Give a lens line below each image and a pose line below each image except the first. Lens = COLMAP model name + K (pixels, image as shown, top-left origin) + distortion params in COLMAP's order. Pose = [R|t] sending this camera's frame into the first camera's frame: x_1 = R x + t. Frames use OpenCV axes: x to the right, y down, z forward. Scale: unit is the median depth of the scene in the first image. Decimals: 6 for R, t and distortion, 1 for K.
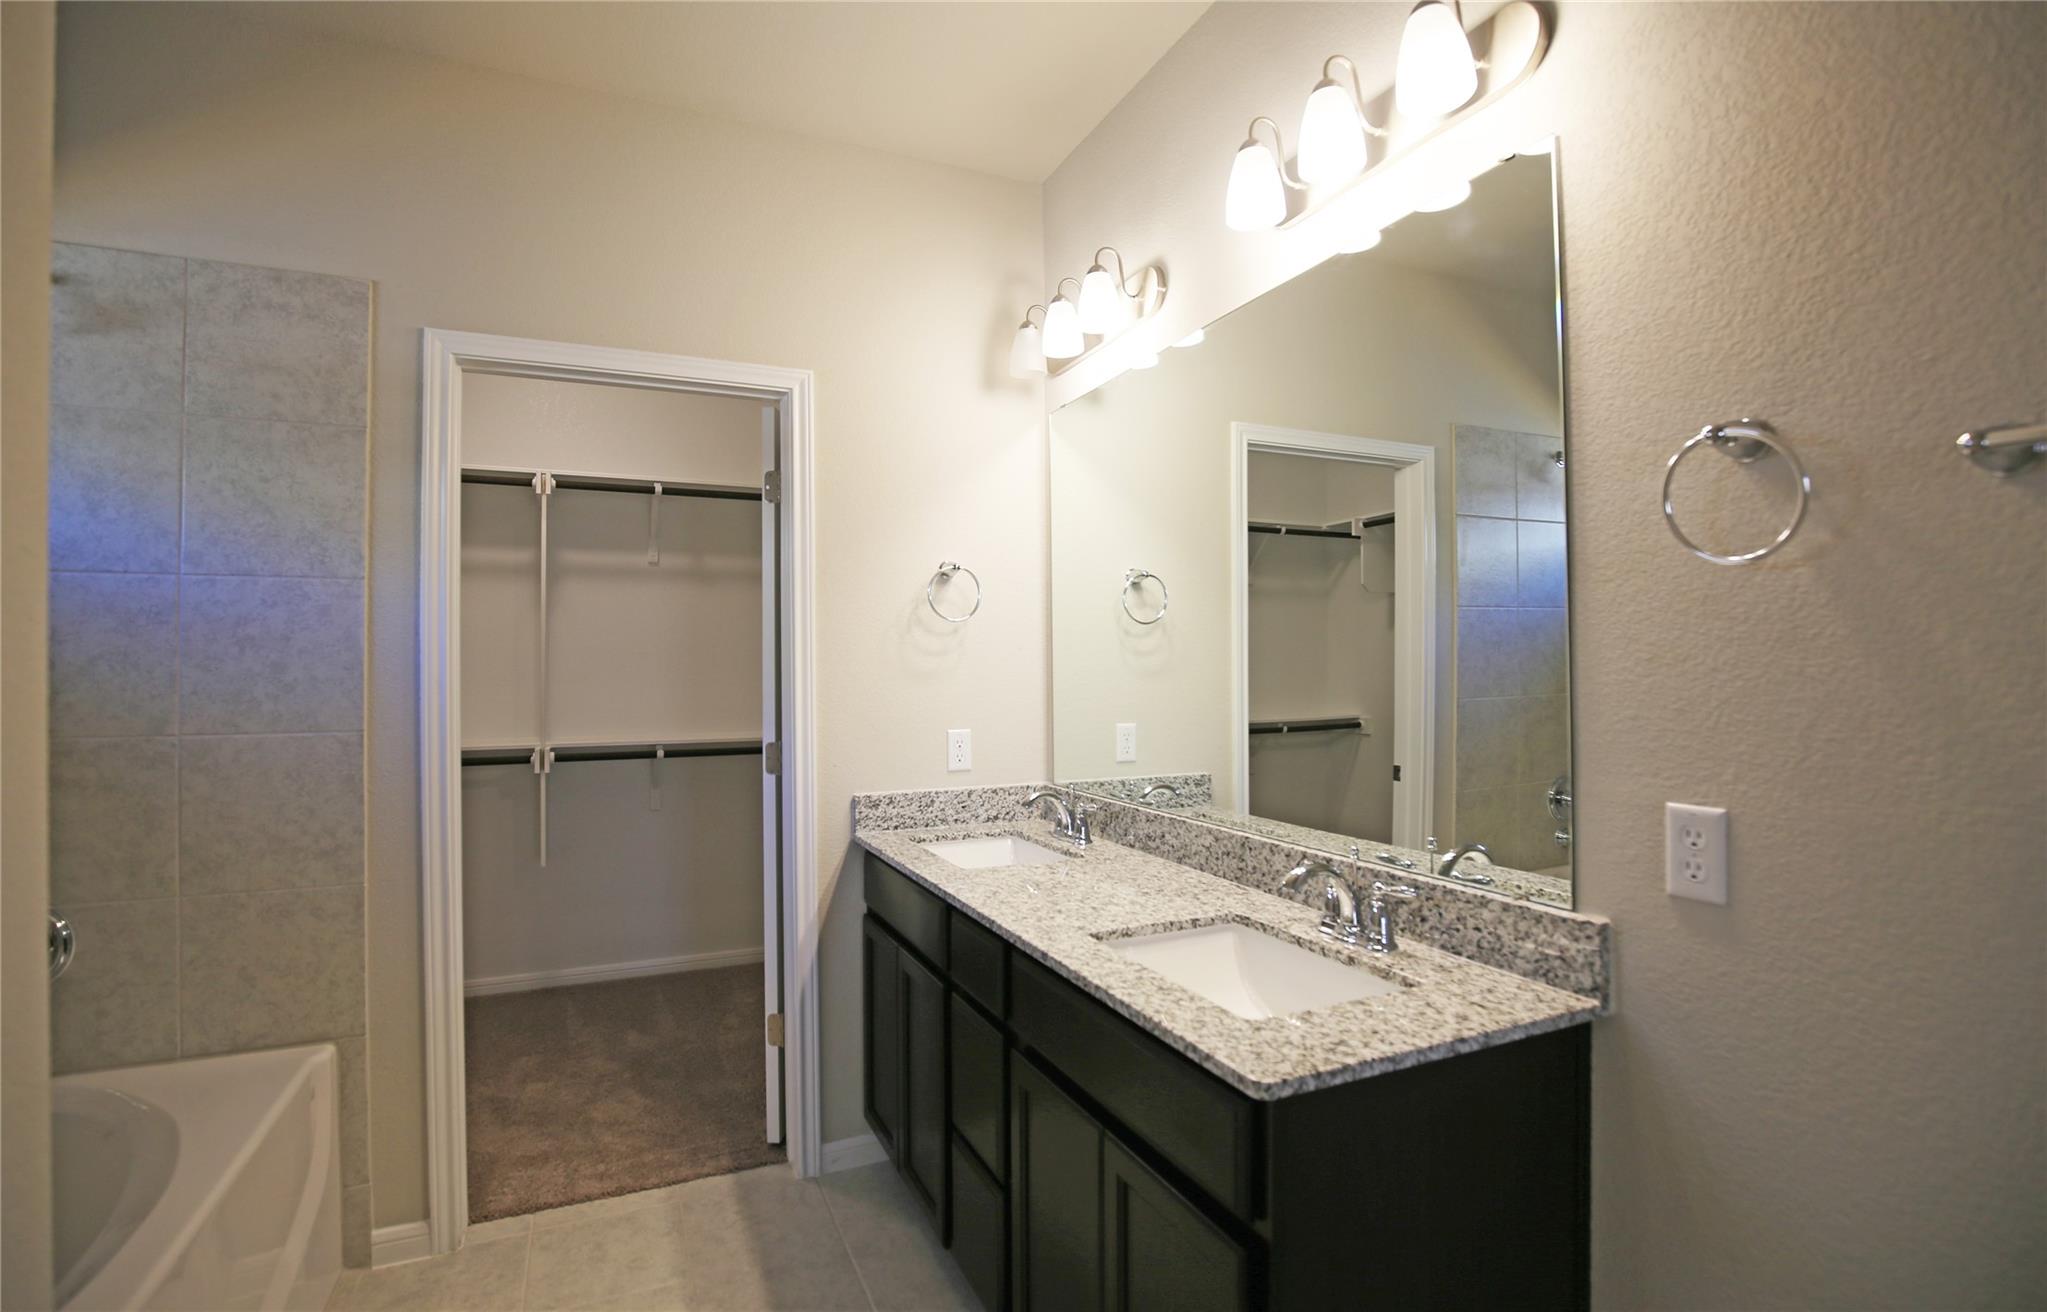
lens RADIAL K [[939.0, 0, 1023.5], [0, 939.0, 656.0], [0, 0, 1]] dist [-0.003175, -0.000175]
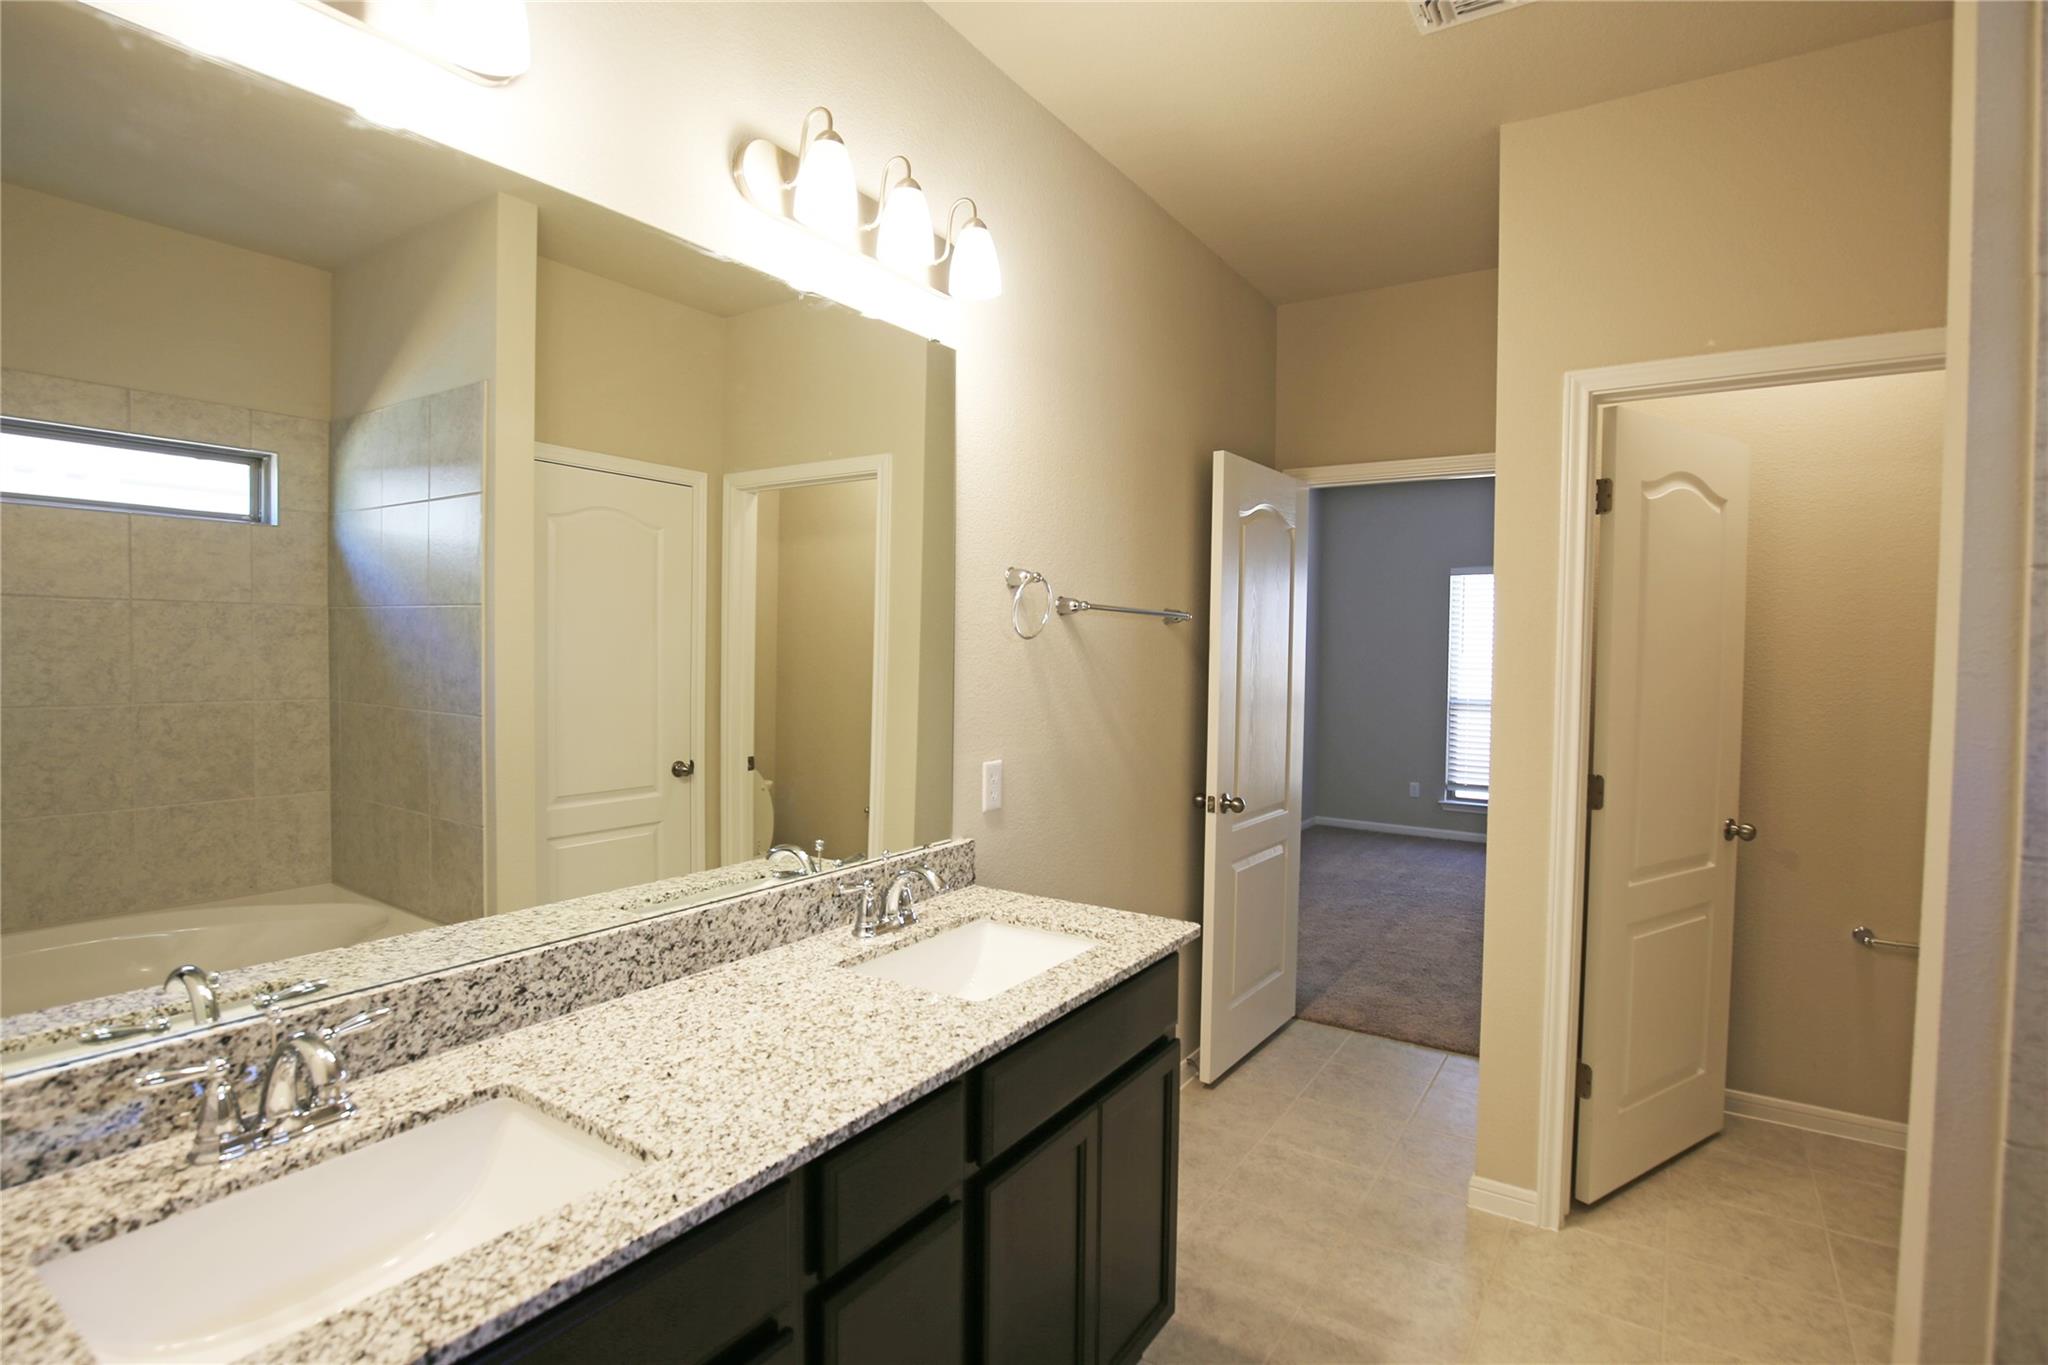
lens RADIAL K [[938.3, 0, 1019.1], [0, 938.3, 672.0], [0, 0, 1]] dist [-0.028911, 0.000362]
pose [[-0.506563, -0.005446, 0.862186, -0.595785], [-0.008779, 0.999961, 0.001158, -0.017276], [-0.862158, -0.006982, -0.506591, 1.174550]]
